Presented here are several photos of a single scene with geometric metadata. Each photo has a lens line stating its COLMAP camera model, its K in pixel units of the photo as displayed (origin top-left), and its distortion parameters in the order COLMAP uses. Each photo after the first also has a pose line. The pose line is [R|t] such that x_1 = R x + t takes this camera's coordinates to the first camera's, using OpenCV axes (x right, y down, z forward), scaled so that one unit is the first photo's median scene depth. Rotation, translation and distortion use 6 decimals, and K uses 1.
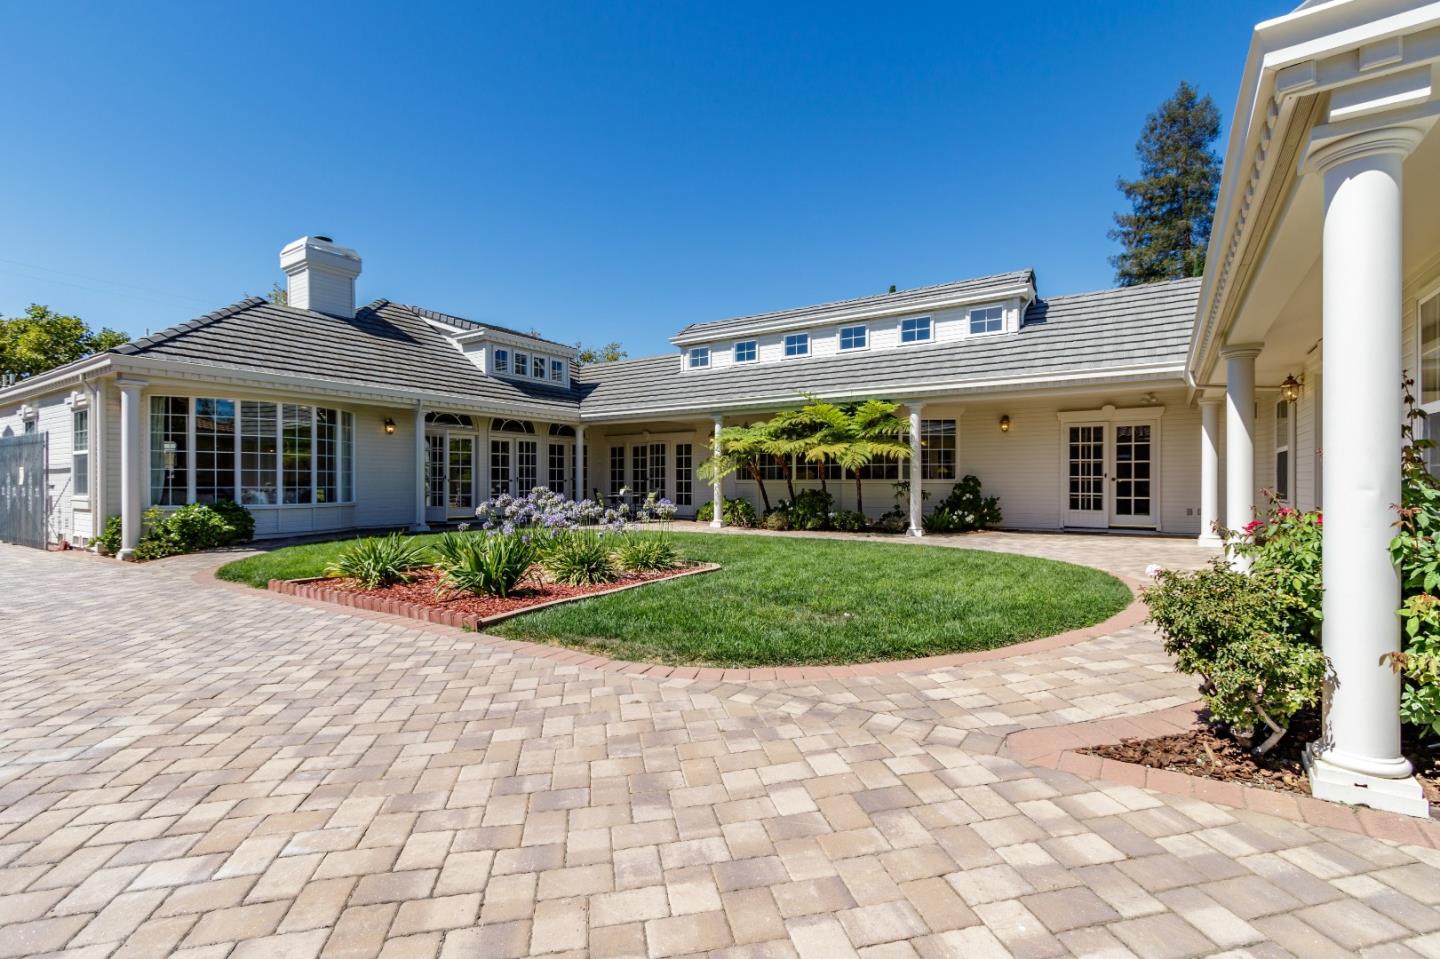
lens RADIAL K [[655.4, 0, 721.7], [0, 655.4, 480.2], [0, 0, 1]] dist [0.000082, 0.000720]
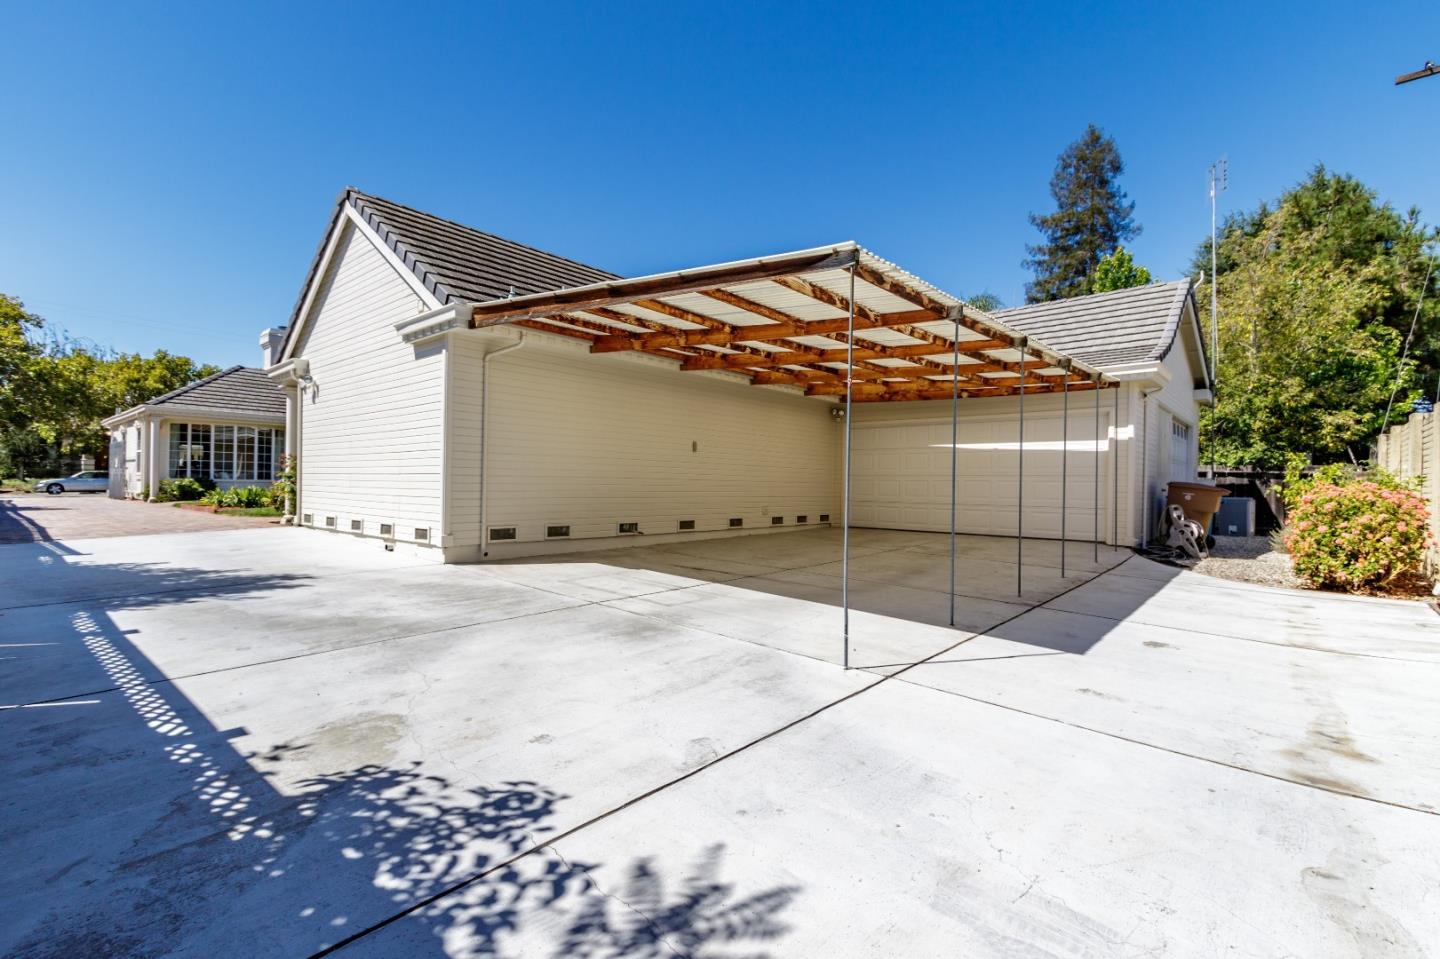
lens RADIAL K [[655.4, 0, 719.9], [0, 655.4, 482.6], [0, 0, 1]] dist [0.000082, 0.000720]
pose [[0.990628, 0.015595, -0.135694, 0.929703], [-0.016020, 0.999870, -0.002035, 0.026160], [0.135644, 0.004189, 0.990749, -0.656162]]
